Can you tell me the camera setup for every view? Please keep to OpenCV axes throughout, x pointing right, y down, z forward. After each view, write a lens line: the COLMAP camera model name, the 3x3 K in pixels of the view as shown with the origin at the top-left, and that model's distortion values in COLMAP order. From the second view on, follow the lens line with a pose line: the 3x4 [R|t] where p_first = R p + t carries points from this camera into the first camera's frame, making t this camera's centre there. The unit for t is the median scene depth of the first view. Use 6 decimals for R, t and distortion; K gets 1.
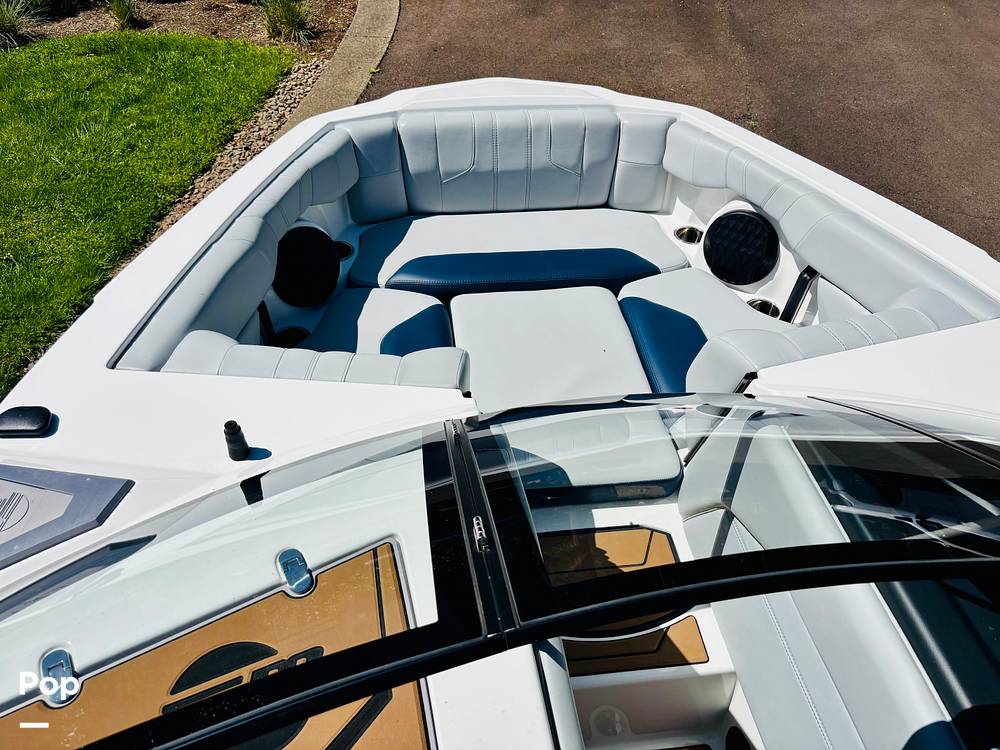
lens RADIAL K [[757.1, 0, 500.0], [0, 757.1, 375.0], [0, 0, 1]] dist [0.028463, -0.055469]
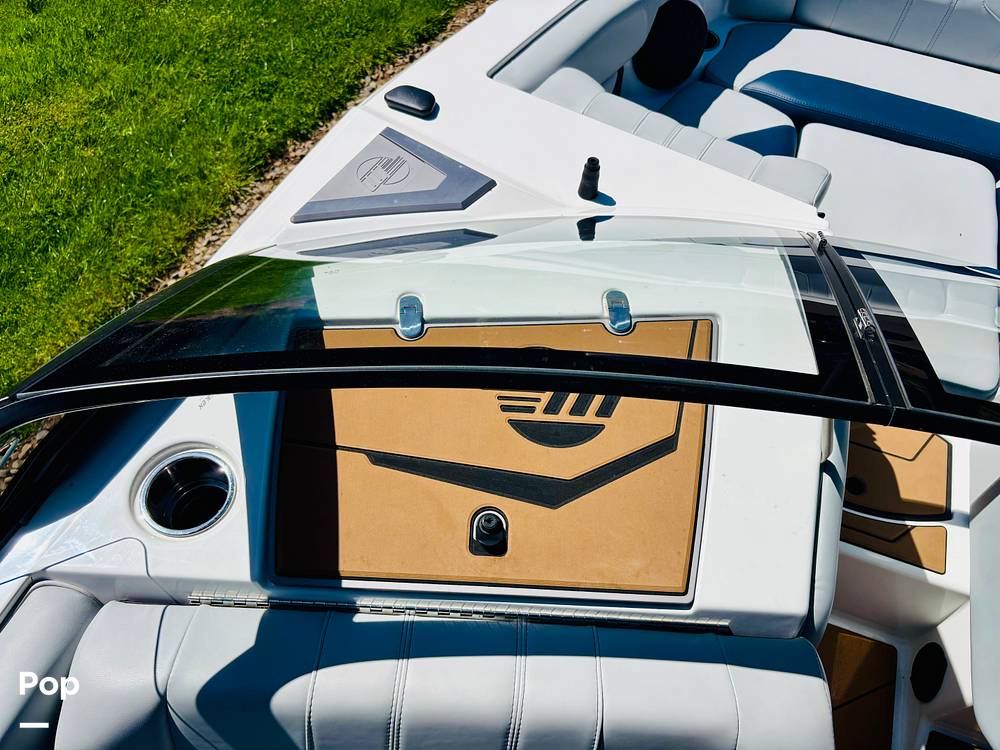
lens RADIAL K [[757.1, 0, 500.0], [0, 757.1, 375.0], [0, 0, 1]] dist [0.028463, -0.055469]
pose [[0.892609, 0.381470, -0.240271, -0.088671], [-0.319397, 0.911215, 0.260141, 0.080649], [0.318175, -0.155462, 0.935198, -0.026586]]
